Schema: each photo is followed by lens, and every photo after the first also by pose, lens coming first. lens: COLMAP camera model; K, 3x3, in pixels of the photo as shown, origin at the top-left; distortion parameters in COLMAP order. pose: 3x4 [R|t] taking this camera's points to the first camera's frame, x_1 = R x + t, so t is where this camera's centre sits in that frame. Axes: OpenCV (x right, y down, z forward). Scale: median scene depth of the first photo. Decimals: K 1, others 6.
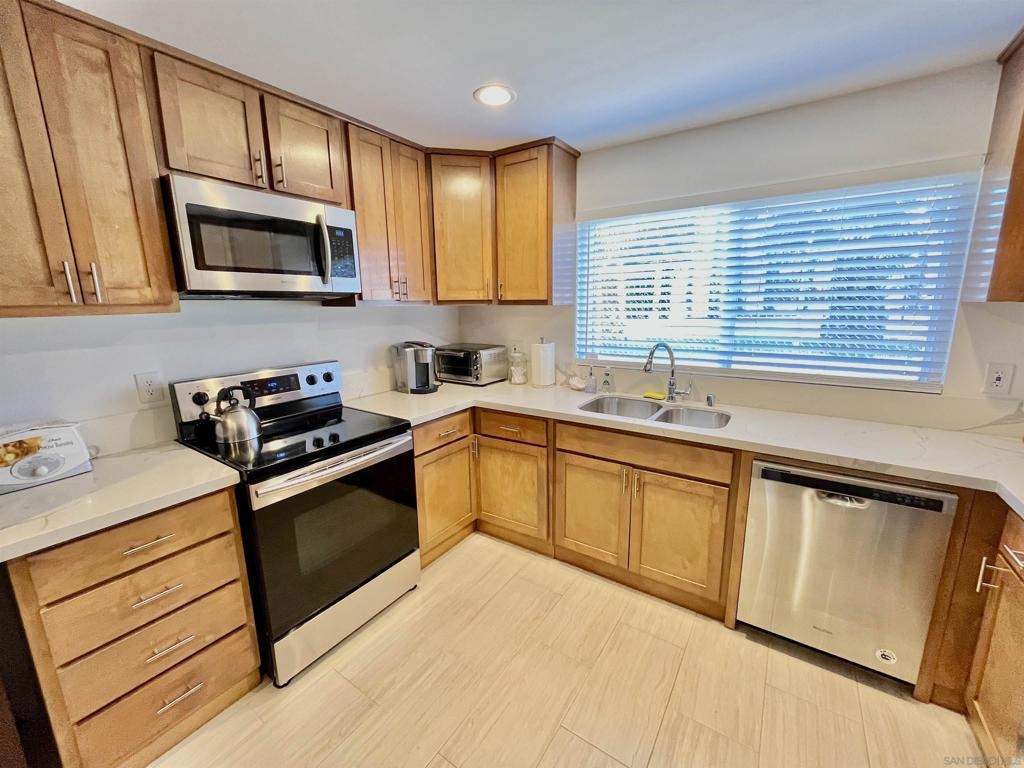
lens RADIAL K [[411.4, 0, 513.0], [0, 411.4, 385.2], [0, 0, 1]] dist [-0.002730, -0.000010]
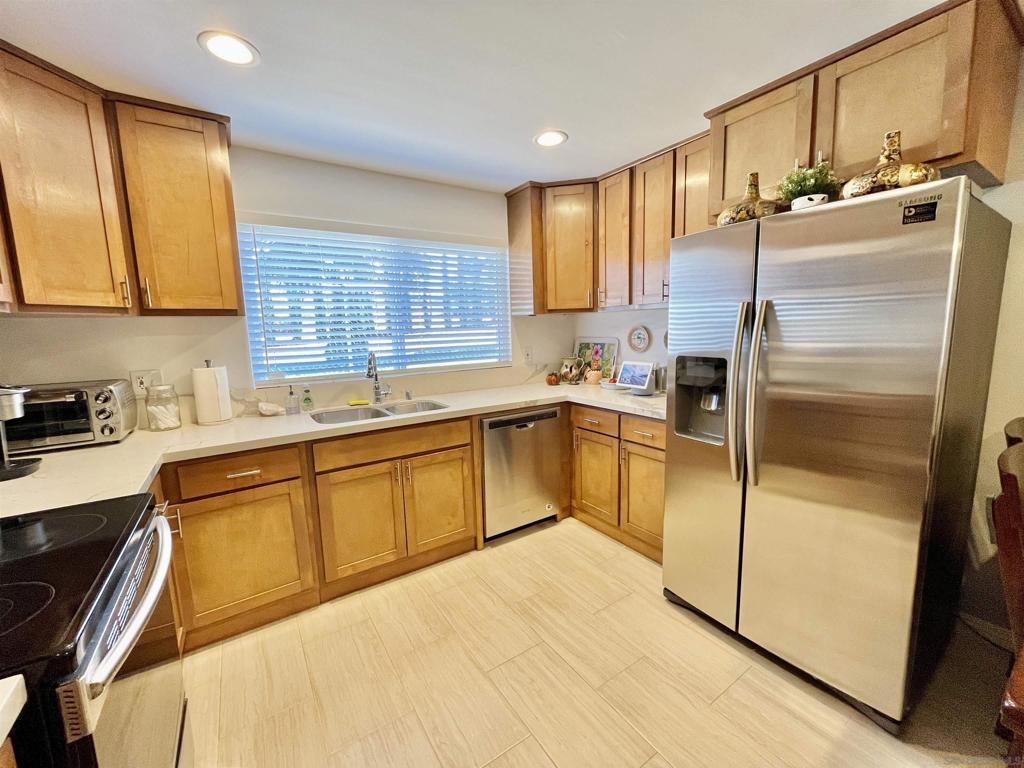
lens RADIAL K [[411.4, 0, 509.6], [0, 411.4, 385.3], [0, 0, 1]] dist [-0.002730, -0.000010]
pose [[0.386130, -0.125407, 0.913880, -0.619324], [0.203697, 0.977851, 0.048119, 0.012652], [-0.899673, 0.167574, 0.403123, 0.277011]]
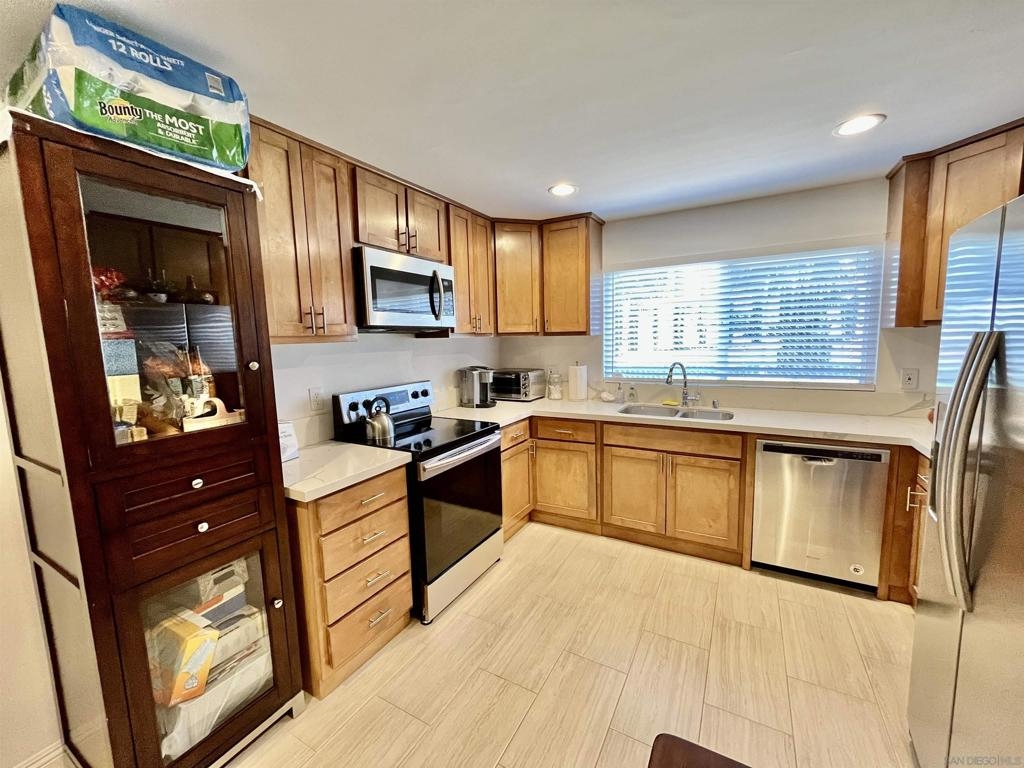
lens RADIAL K [[411.4, 0, 512.8], [0, 411.4, 385.6], [0, 0, 1]] dist [-0.002730, -0.000010]
pose [[0.996773, -0.021706, 0.077282, -0.328122], [0.028145, 0.996133, -0.083234, 0.082905], [-0.075177, 0.085140, 0.993529, -0.332264]]
